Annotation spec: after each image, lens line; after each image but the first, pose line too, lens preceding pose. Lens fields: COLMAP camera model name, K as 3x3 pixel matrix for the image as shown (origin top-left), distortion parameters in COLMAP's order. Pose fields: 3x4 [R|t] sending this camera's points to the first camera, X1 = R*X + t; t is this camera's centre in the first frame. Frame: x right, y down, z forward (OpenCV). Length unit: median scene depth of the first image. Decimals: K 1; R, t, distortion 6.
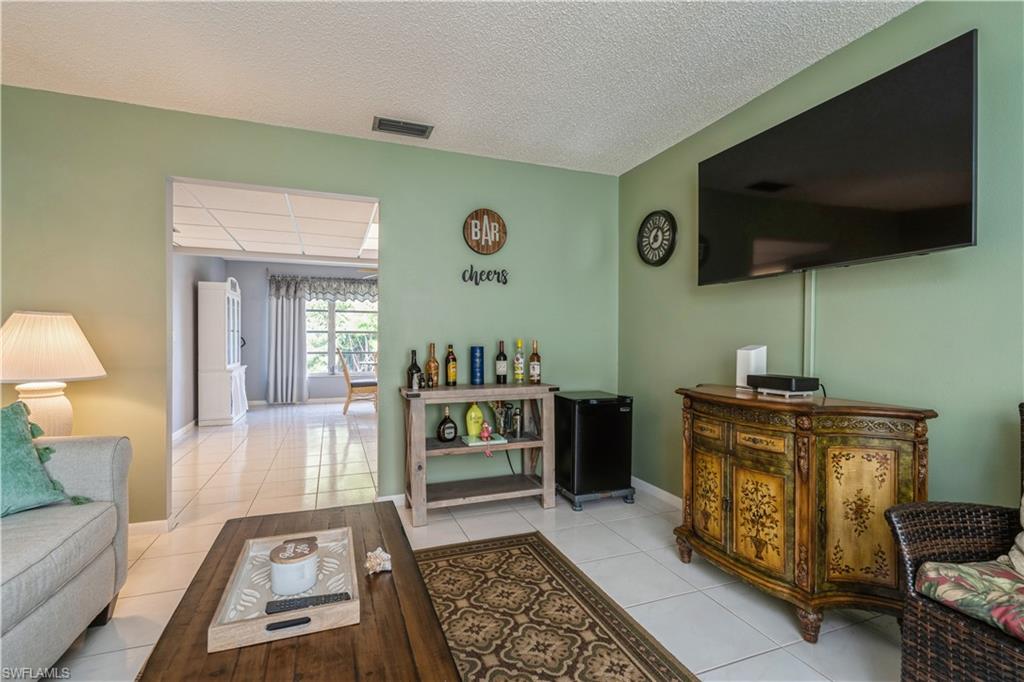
lens RADIAL K [[473.6, 0, 509.2], [0, 473.6, 339.3], [0, 0, 1]] dist [-0.002523, 0.000054]
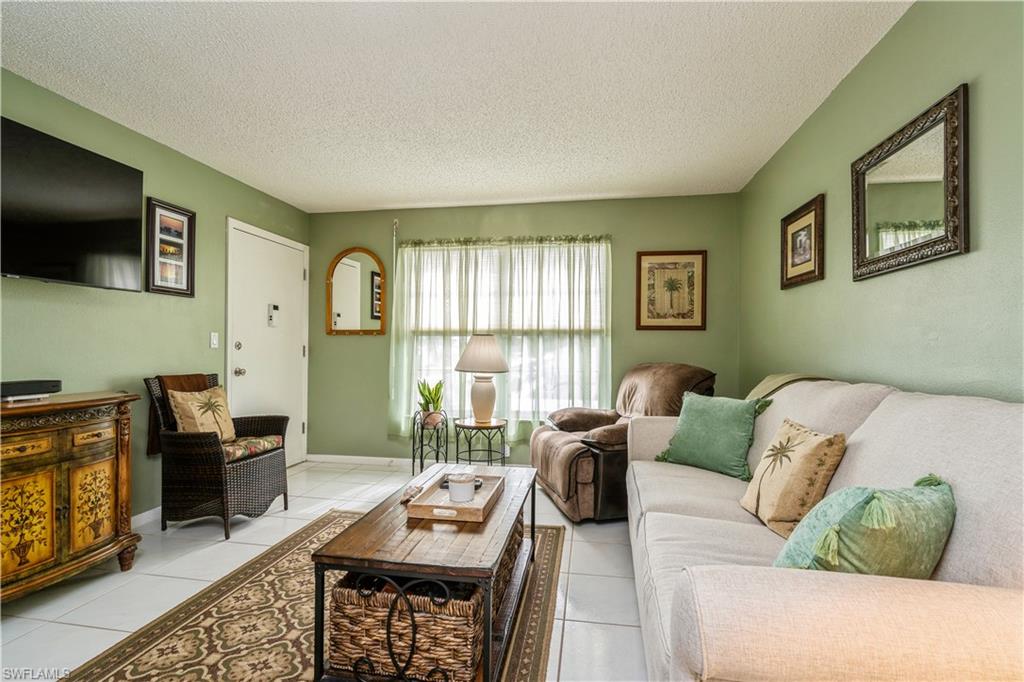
lens RADIAL K [[473.6, 0, 509.2], [0, 473.6, 339.3], [0, 0, 1]] dist [-0.002523, 0.000054]
pose [[-0.861529, 0.001086, 0.507708, -0.562849], [-0.008433, 0.999829, -0.016449, -0.002343], [-0.507639, -0.018453, -0.861372, 0.924493]]
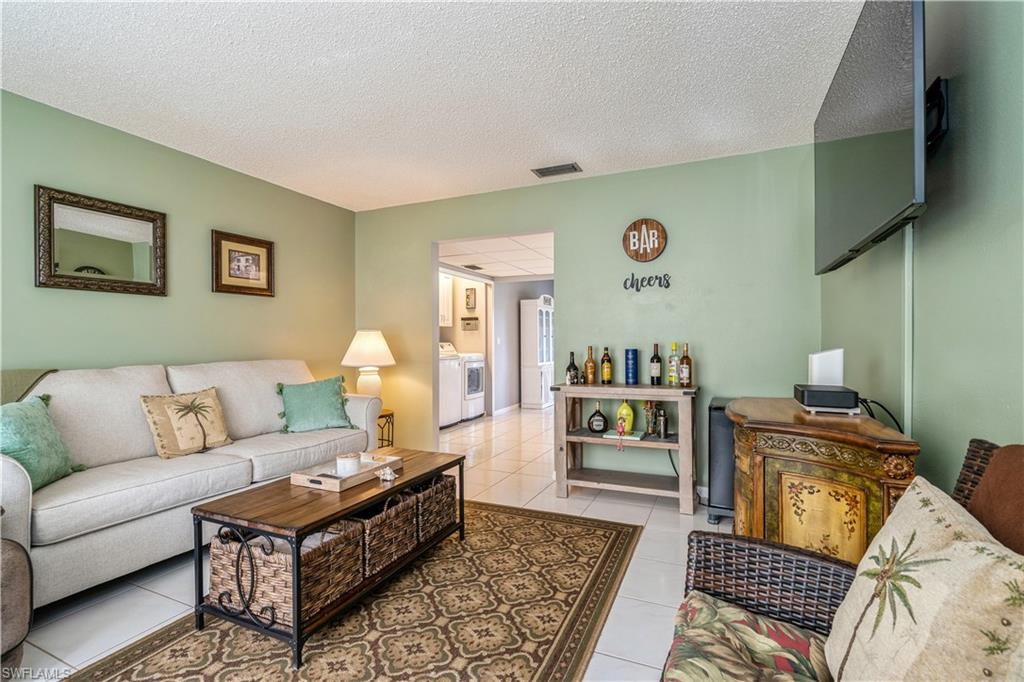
lens RADIAL K [[473.6, 0, 509.2], [0, 473.6, 339.3], [0, 0, 1]] dist [-0.002523, 0.000054]
pose [[0.704073, -0.010528, -0.710050, 0.539061], [0.006726, 0.999944, -0.008157, -0.000160], [0.710096, 0.000967, 0.704104, 0.049141]]
